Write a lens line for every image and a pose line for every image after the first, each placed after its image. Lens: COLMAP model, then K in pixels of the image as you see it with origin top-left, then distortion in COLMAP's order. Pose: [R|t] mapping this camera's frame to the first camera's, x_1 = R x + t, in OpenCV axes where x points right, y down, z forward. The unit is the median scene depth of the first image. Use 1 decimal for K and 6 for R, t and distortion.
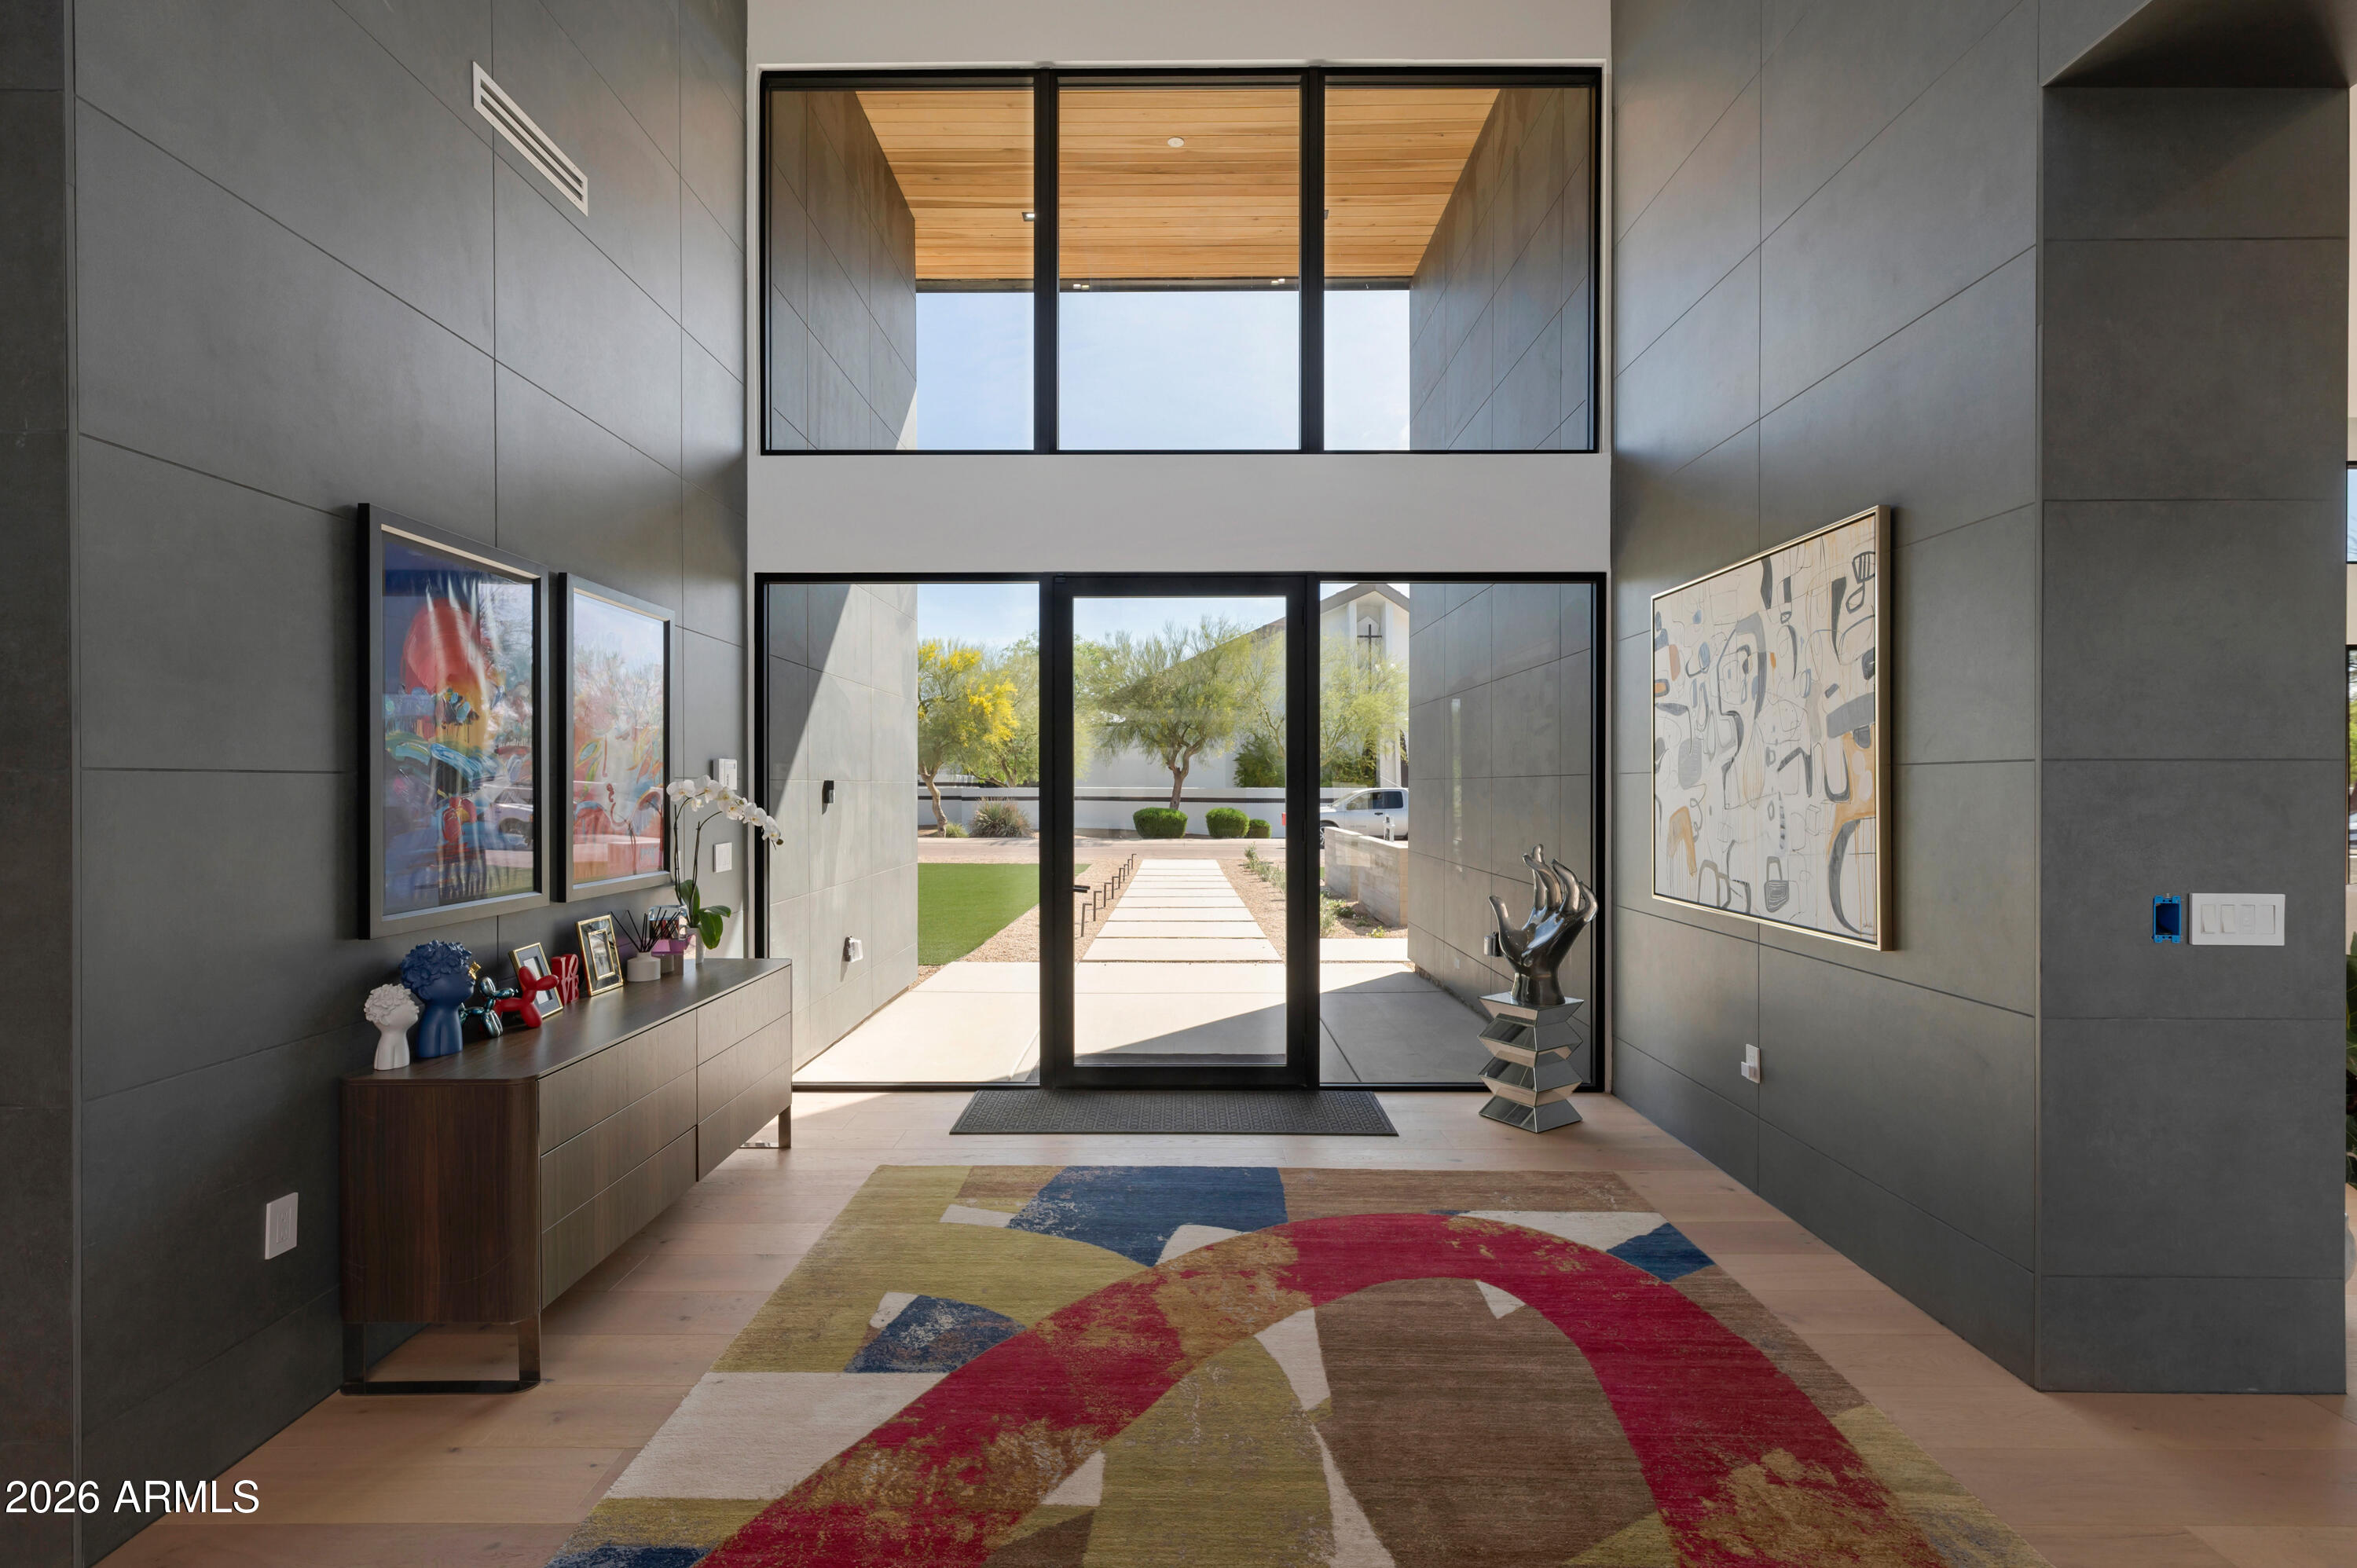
lens RADIAL K [[1097.5, 0, 1179.6], [0, 1097.5, 791.3], [0, 0, 1]] dist [0.001439, -0.000164]
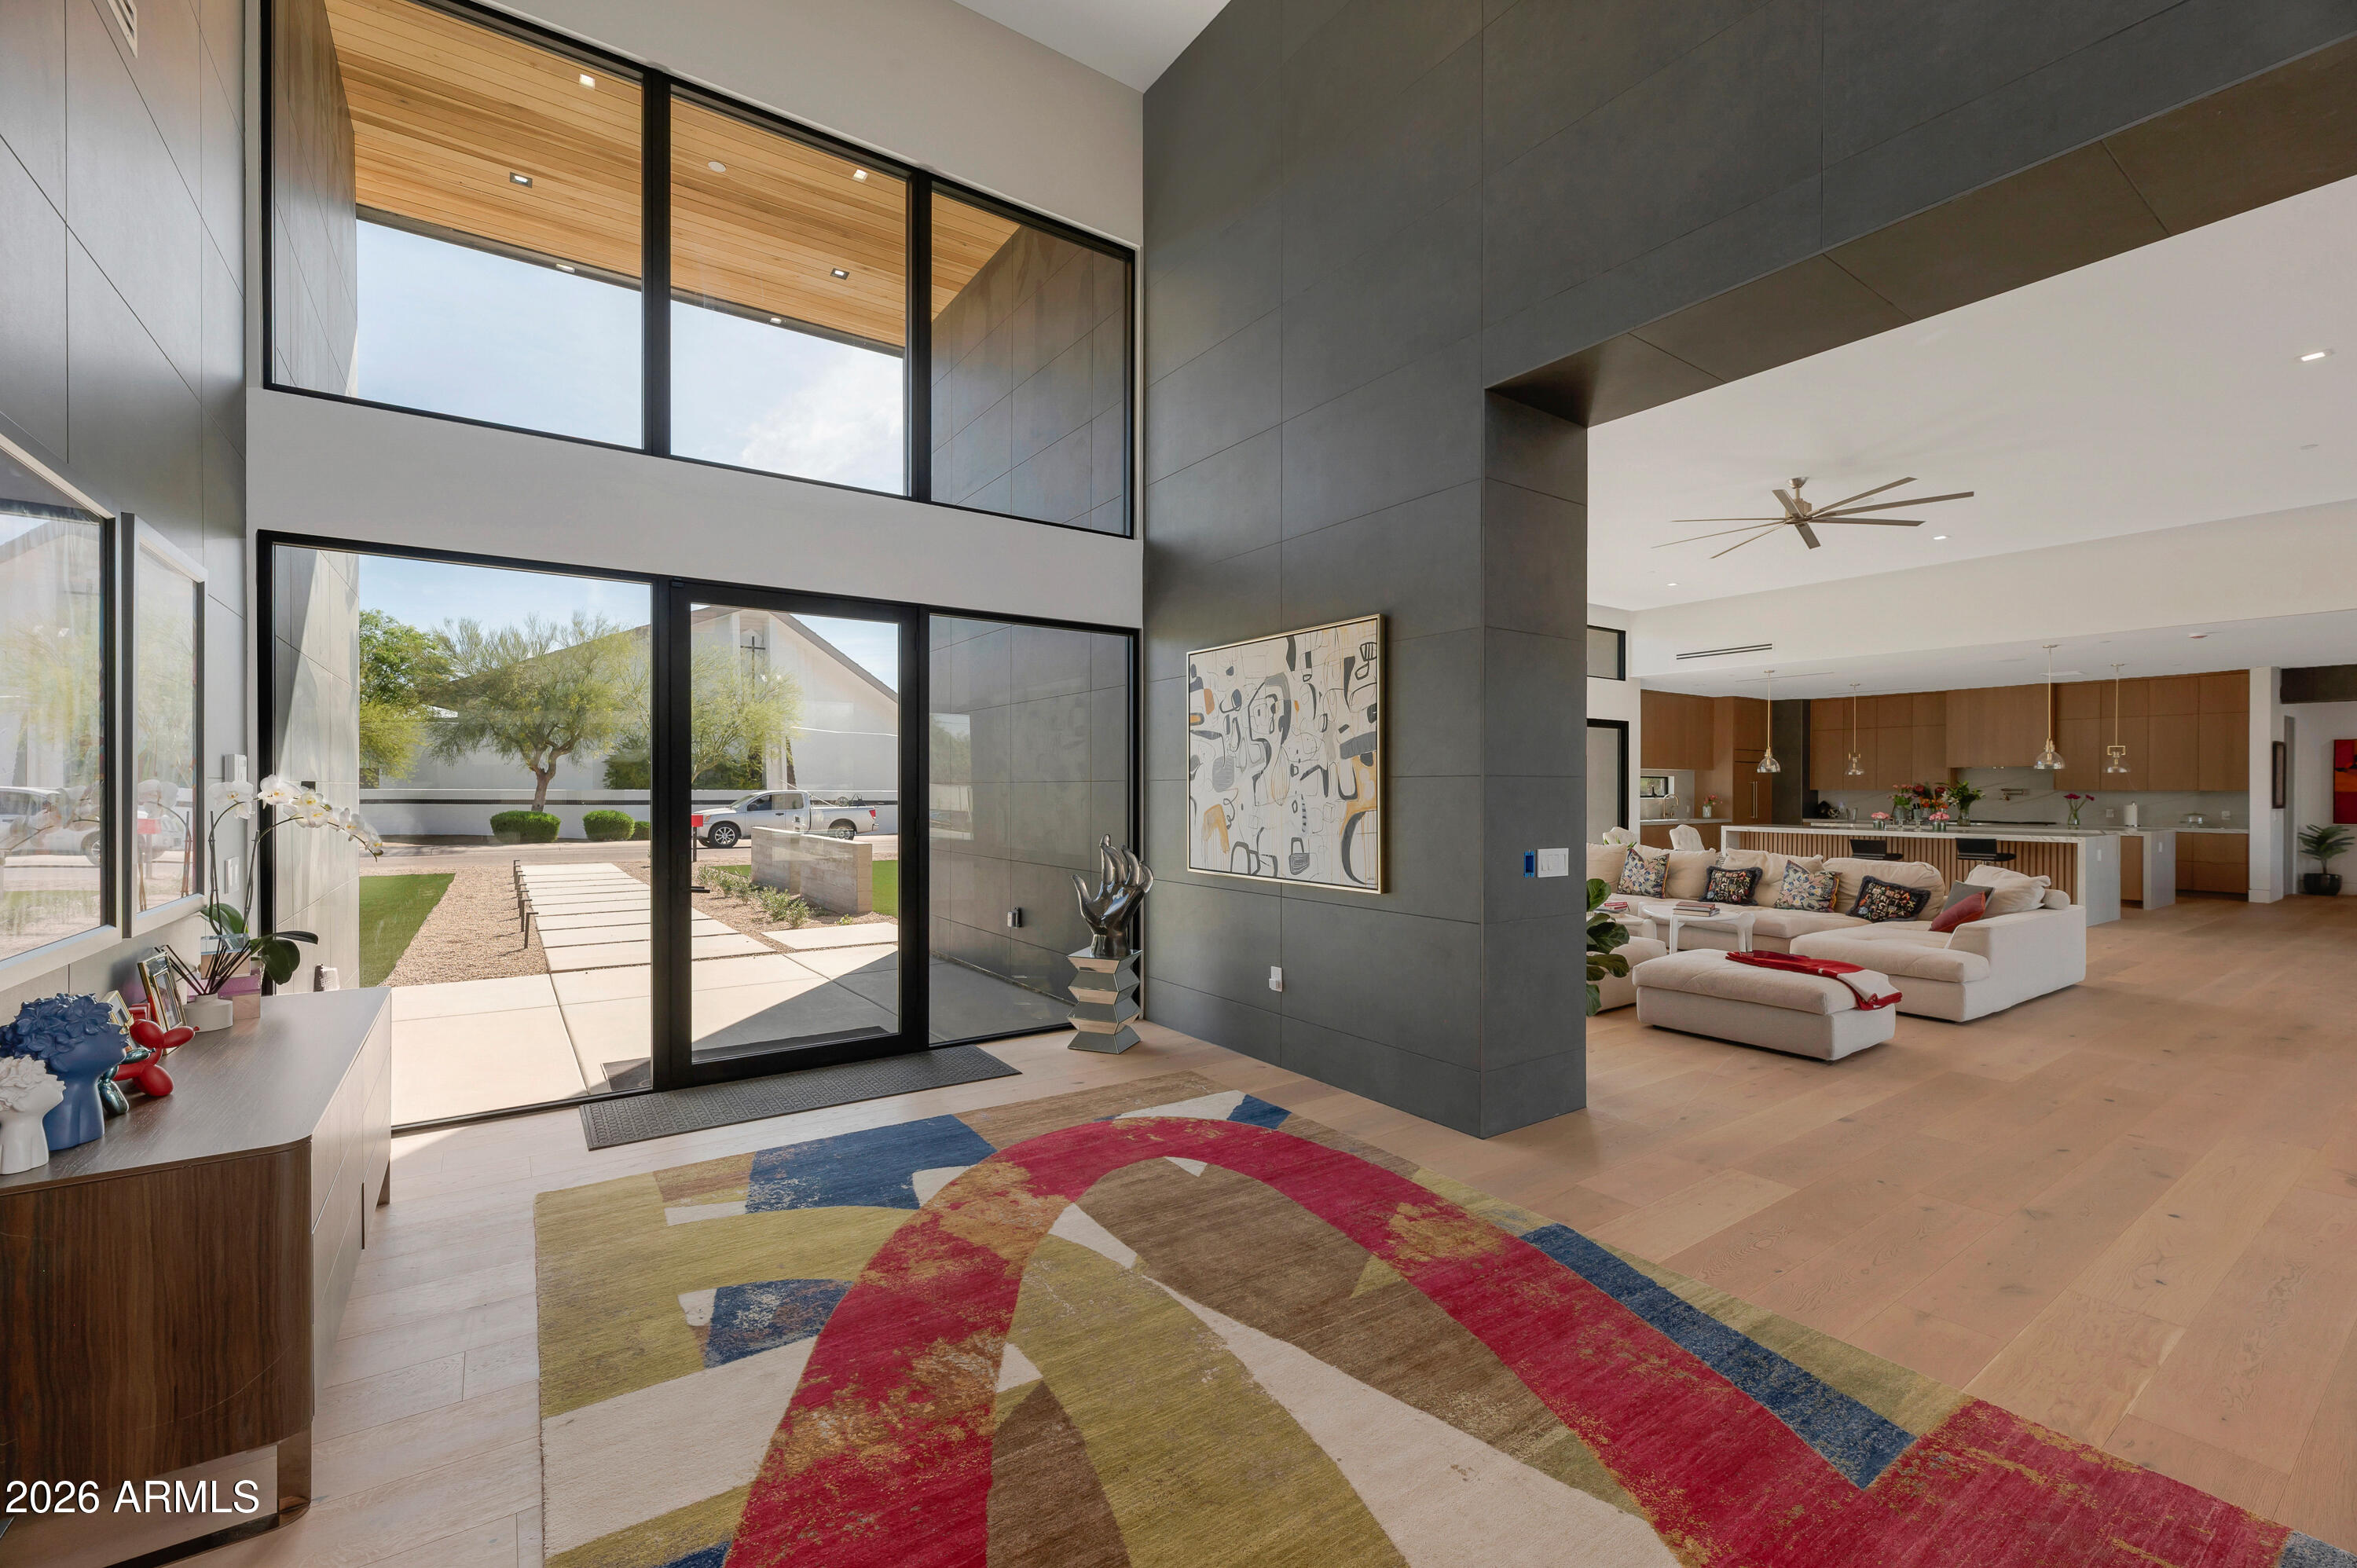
lens RADIAL K [[962.6, 0, 1172.9], [0, 962.6, 791.7], [0, 0, 1]] dist [0.001519, 0.000807]
pose [[0.823168, 0.000251, 0.567798, -0.312552], [0.000704, 0.999999, -0.001464, -0.000657], [-0.567797, 0.001604, 0.823167, 0.017055]]
